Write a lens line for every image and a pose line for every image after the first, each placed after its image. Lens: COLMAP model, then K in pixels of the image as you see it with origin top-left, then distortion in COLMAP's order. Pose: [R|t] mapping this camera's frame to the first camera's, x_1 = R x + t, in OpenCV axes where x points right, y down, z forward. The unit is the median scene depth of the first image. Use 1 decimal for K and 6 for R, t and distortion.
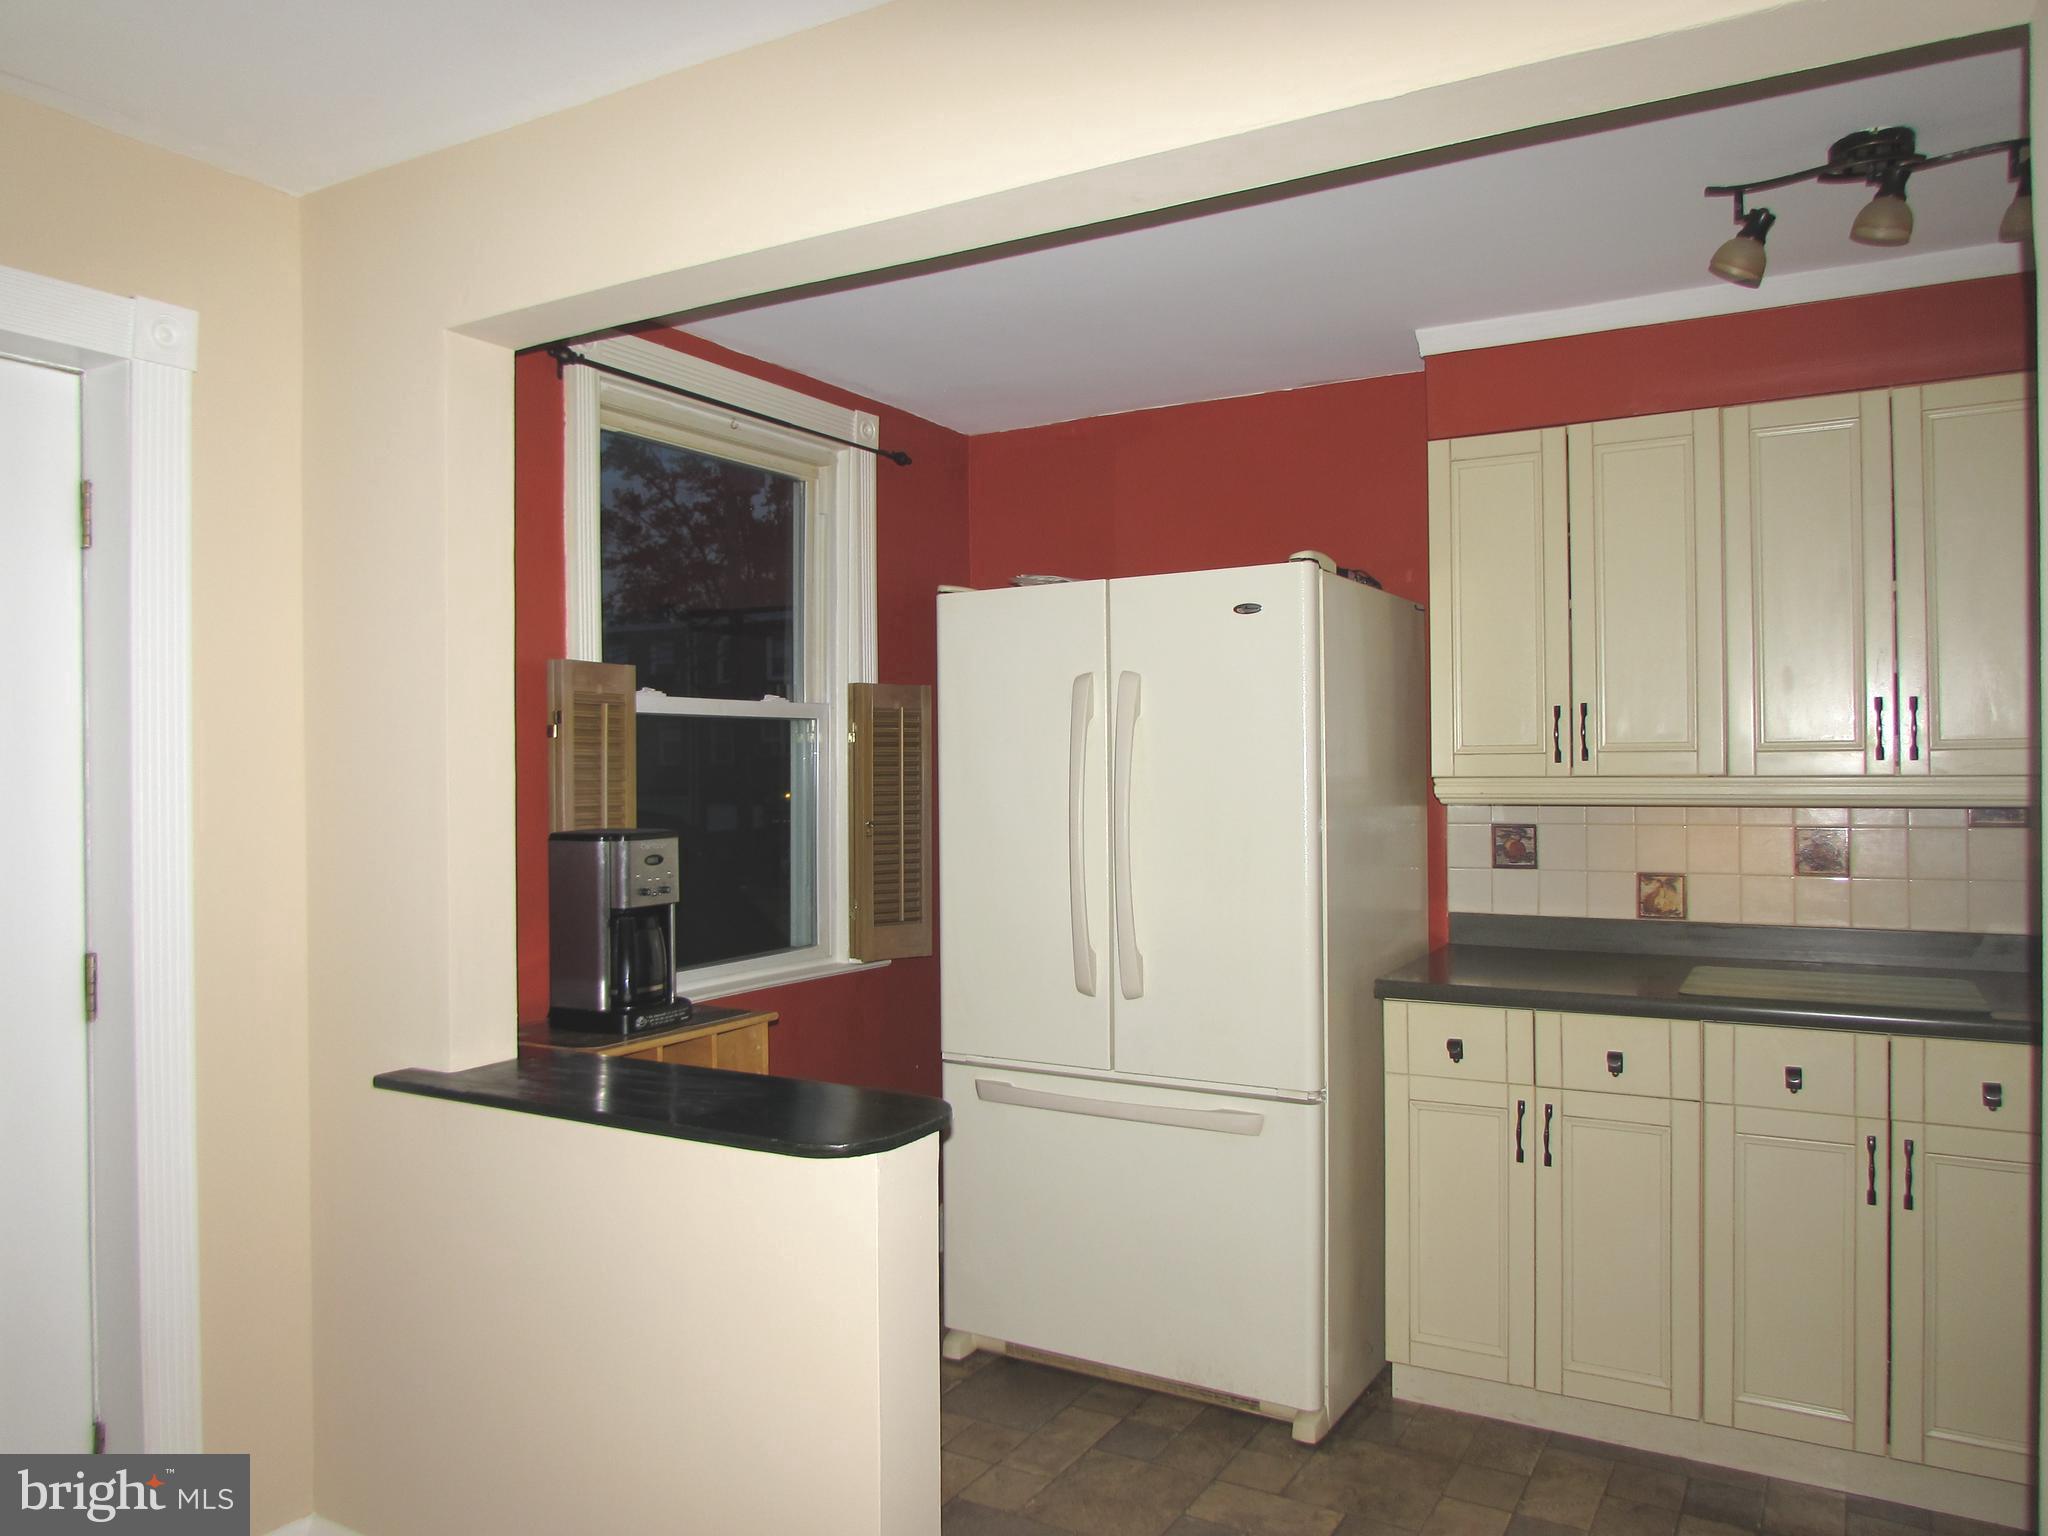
lens RADIAL K [[1425.3, 0, 1024.0], [0, 1425.3, 768.0], [0, 0, 1]] dist [-0.048918, 0.021979]
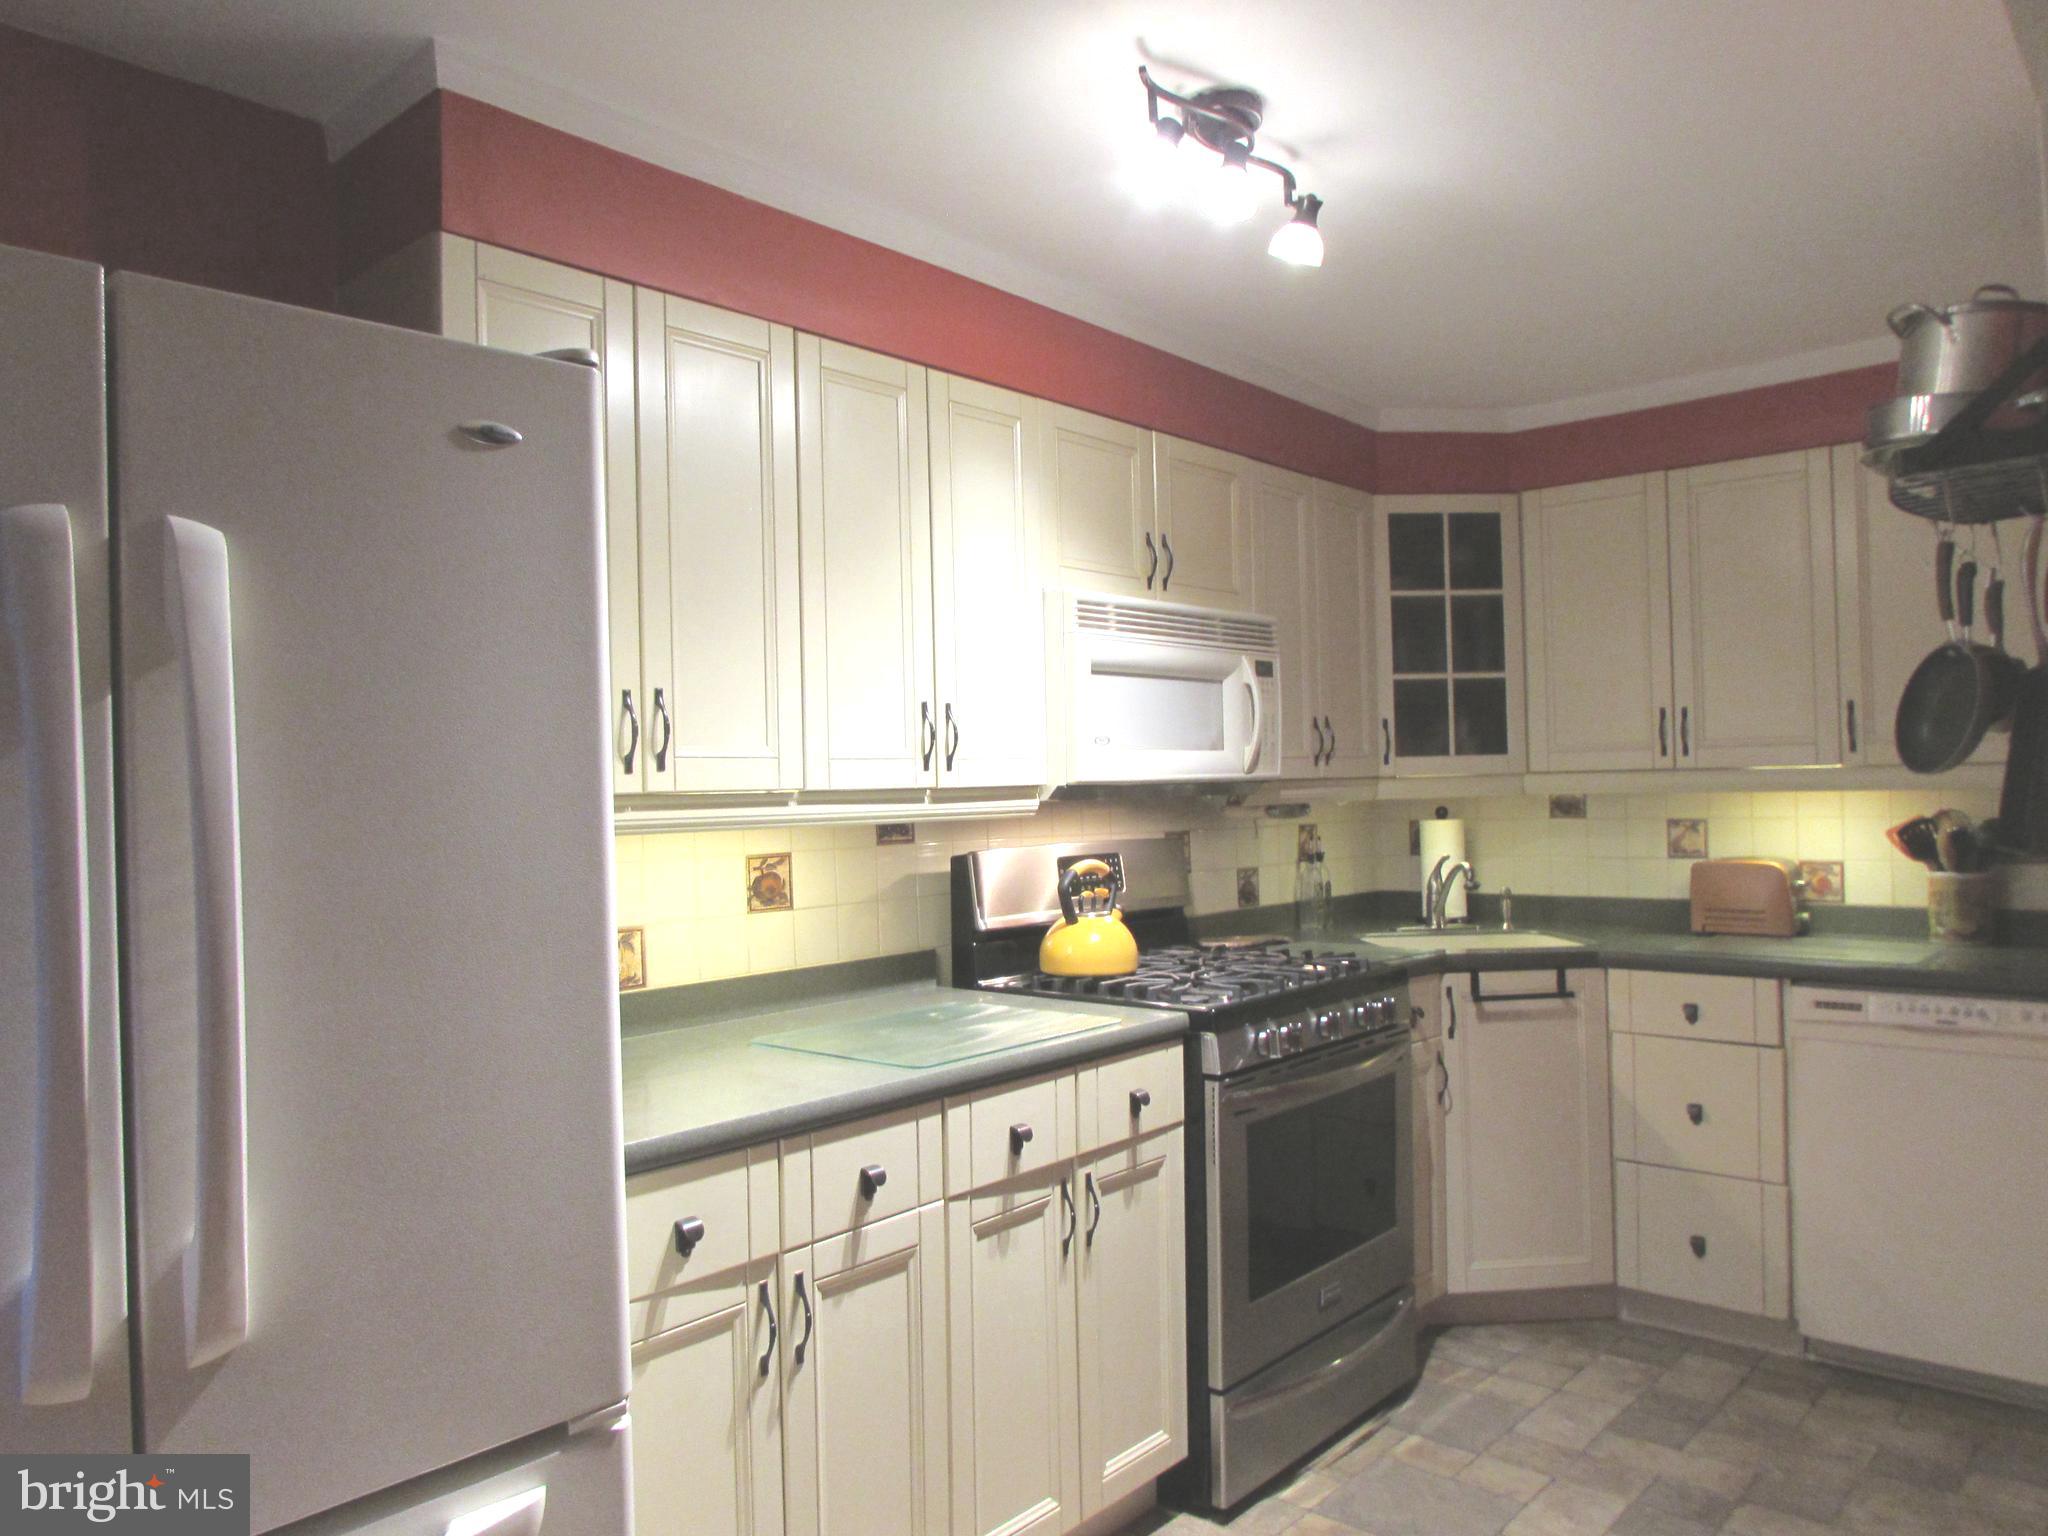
lens RADIAL K [[1421.5, 0, 1026.4], [0, 1421.5, 761.7], [0, 0, 1]] dist [-0.047950, 0.001346]
pose [[0.194843, 0.018750, 0.980655, -0.231068], [0.022390, 0.999472, -0.023558, 0.009419], [-0.980579, 0.026547, 0.194321, 0.641819]]
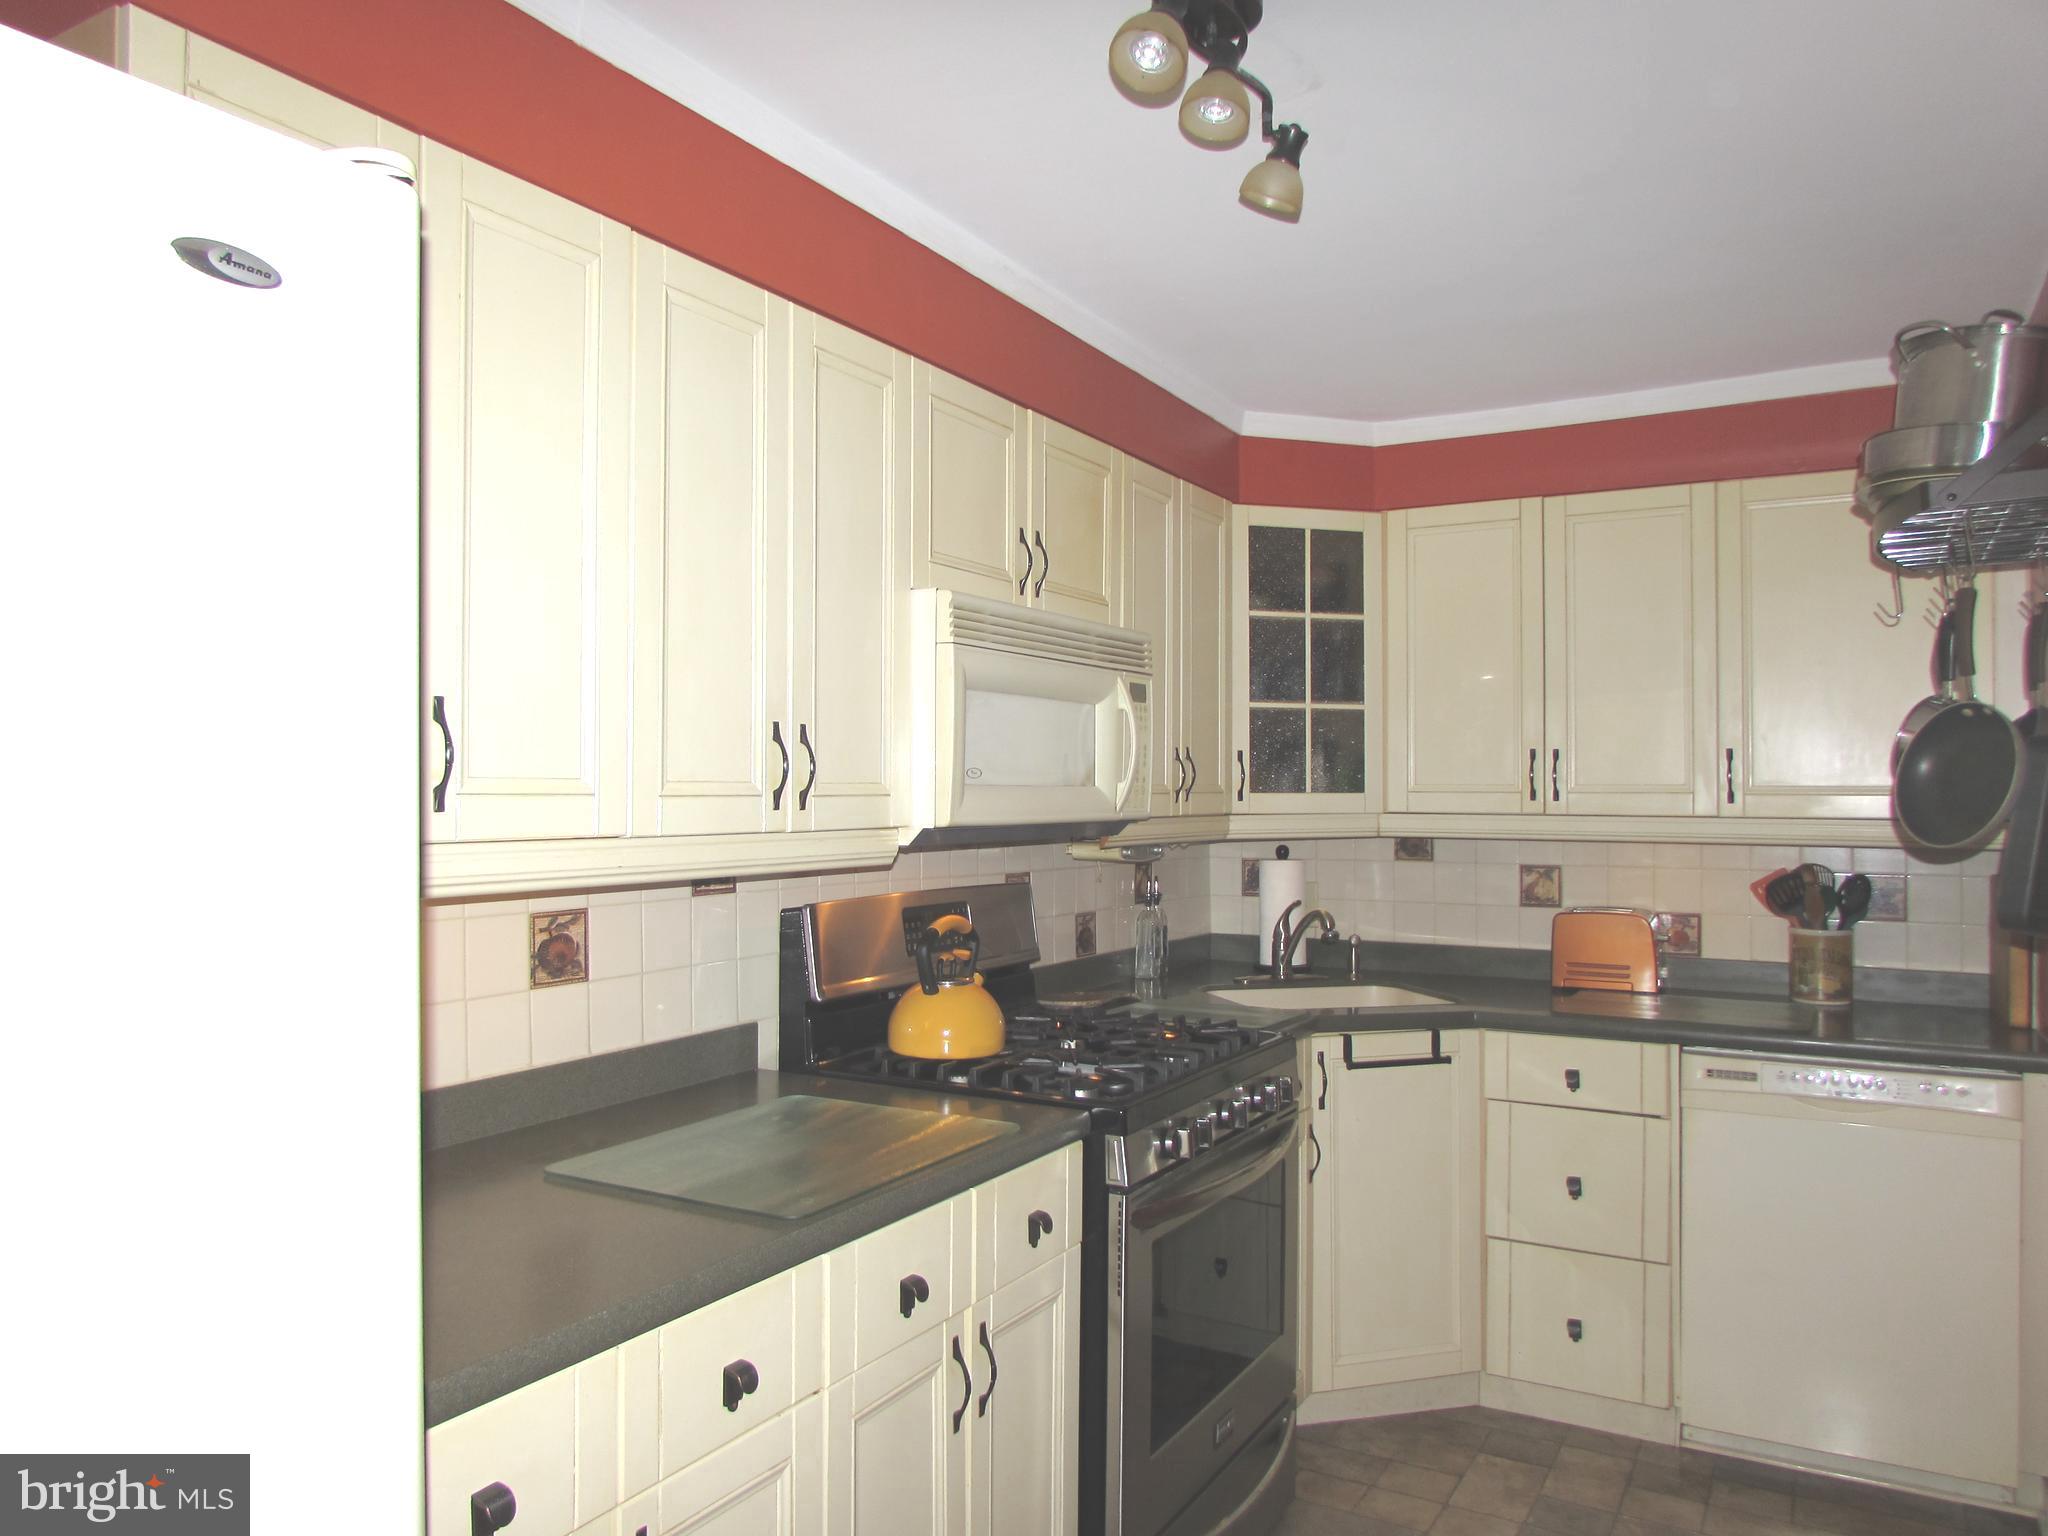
lens RADIAL K [[1419.1, 0, 1026.6], [0, 1419.1, 761.8], [0, 0, 1]] dist [-0.048270, 0.001217]
pose [[-0.002214, 0.026500, 0.999646, -0.092597], [-0.000566, 0.999649, -0.026501, -0.009947], [-0.999997, -0.000624, -0.002198, 0.738870]]
